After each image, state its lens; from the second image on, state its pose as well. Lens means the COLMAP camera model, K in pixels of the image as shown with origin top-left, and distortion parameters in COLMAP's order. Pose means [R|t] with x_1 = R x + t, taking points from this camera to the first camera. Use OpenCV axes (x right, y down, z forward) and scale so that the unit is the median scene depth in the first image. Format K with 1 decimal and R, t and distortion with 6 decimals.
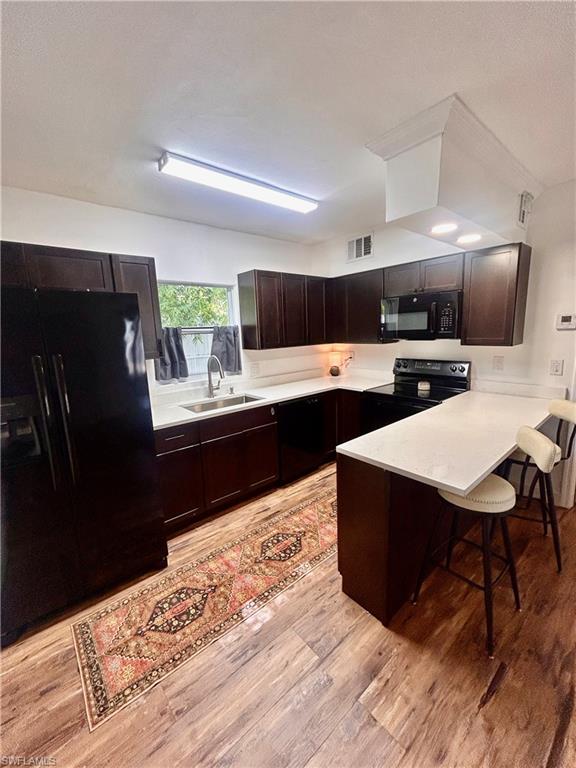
lens RADIAL K [[311.3, 0, 289.1], [0, 311.3, 384.9], [0, 0, 1]] dist [-0.003872, 0.000111]
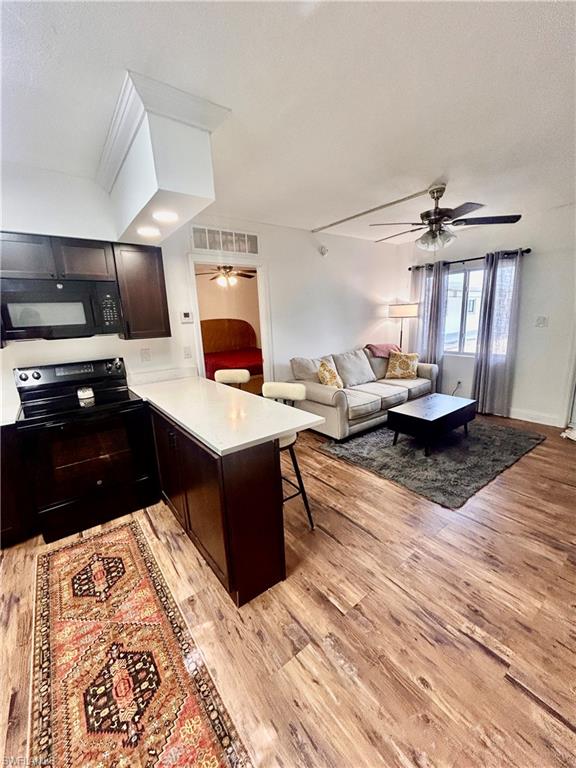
lens RADIAL K [[311.3, 0, 292.6], [0, 311.3, 382.3], [0, 0, 1]] dist [-0.003872, 0.000111]
pose [[0.049747, -0.174428, 0.983412, -0.609450], [0.212970, 0.963839, 0.160183, -0.068963], [-0.975791, 0.201469, 0.085096, 0.676740]]
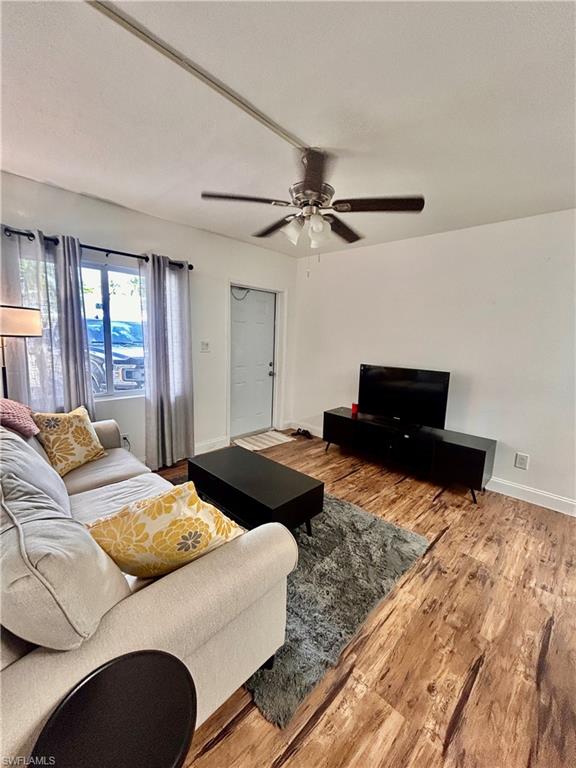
lens RADIAL K [[311.3, 0, 290.7], [0, 311.3, 383.6], [0, 0, 1]] dist [-0.003872, 0.000111]
pose [[-0.994846, 0.022956, -0.098766, 1.338373], [-0.010665, 0.944945, 0.327055, -0.210453], [0.100836, 0.326423, -0.939830, 1.154019]]
